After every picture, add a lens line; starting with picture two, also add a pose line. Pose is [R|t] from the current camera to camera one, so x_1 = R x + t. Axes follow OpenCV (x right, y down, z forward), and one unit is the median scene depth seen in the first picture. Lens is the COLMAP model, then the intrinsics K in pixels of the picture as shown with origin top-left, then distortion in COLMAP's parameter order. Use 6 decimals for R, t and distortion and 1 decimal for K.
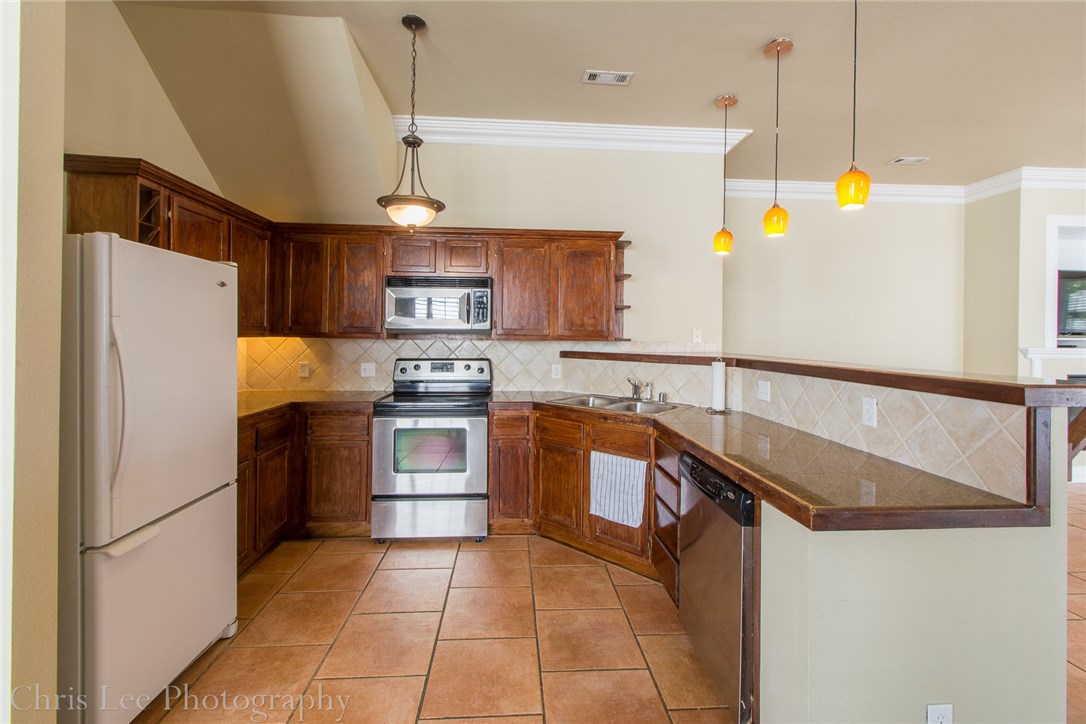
lens RADIAL K [[491.0, 0, 555.6], [0, 491.0, 337.5], [0, 0, 1]] dist [0.011083, -0.000285]
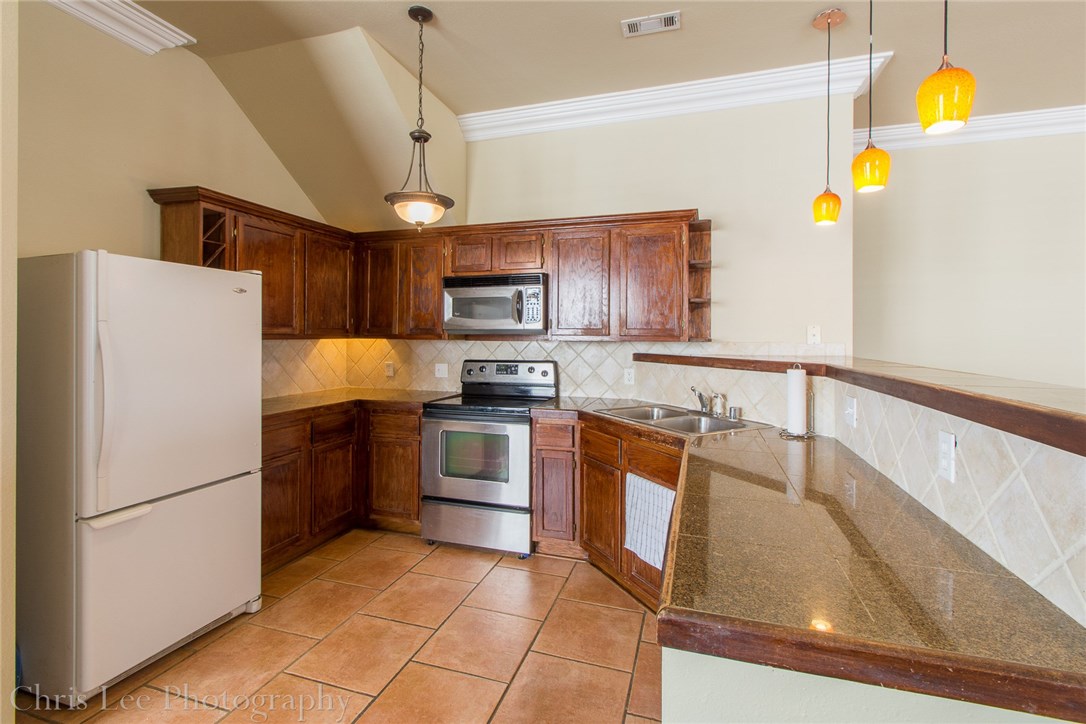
lens RADIAL K [[503.5, 0, 540.6], [0, 503.5, 336.8], [0, 0, 1]] dist [0.009647, -0.000487]
pose [[0.925907, -0.006234, -0.377700, 0.241798], [0.004630, 0.999976, -0.005156, 0.002726], [0.377723, 0.003025, 0.925914, 0.135929]]
